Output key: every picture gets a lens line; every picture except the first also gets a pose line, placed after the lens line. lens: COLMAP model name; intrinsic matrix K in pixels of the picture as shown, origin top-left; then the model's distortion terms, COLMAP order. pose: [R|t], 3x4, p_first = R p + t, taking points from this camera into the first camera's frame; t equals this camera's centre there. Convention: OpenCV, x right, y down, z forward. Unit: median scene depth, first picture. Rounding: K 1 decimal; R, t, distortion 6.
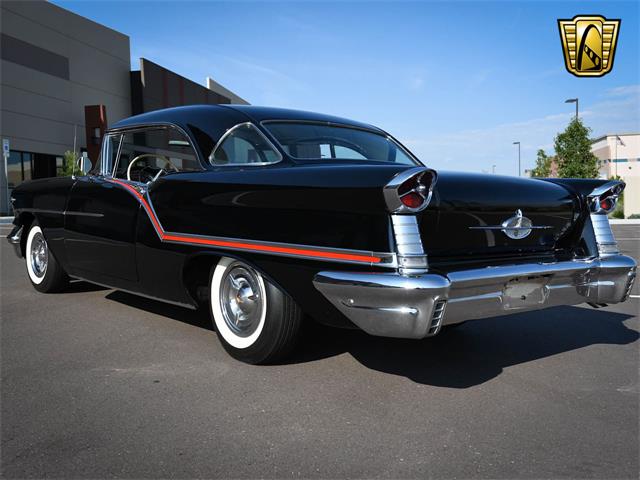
lens RADIAL K [[671.4, 0, 320.0], [0, 671.4, 240.0], [0, 0, 1]] dist [-0.013570, 0.011470]
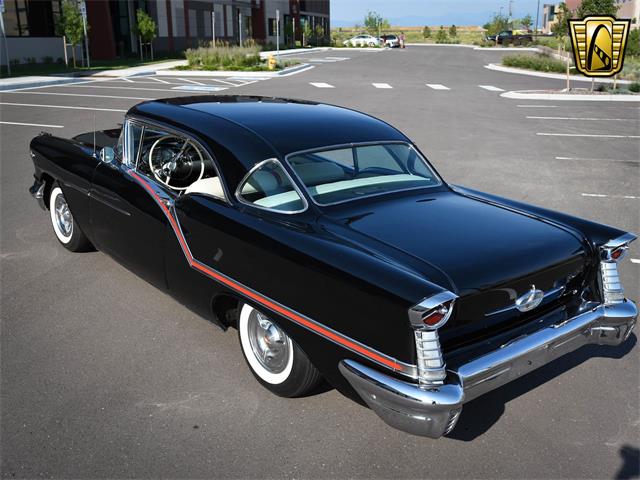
lens RADIAL K [[671.4, 0, 320.0], [0, 671.4, 240.0], [0, 0, 1]] dist [-0.013570, 0.011470]
pose [[0.999802, 0.019566, -0.003670, -0.037236], [-0.018093, 0.969992, 0.242463, -0.365513], [0.008304, -0.242348, 0.970154, -0.013283]]
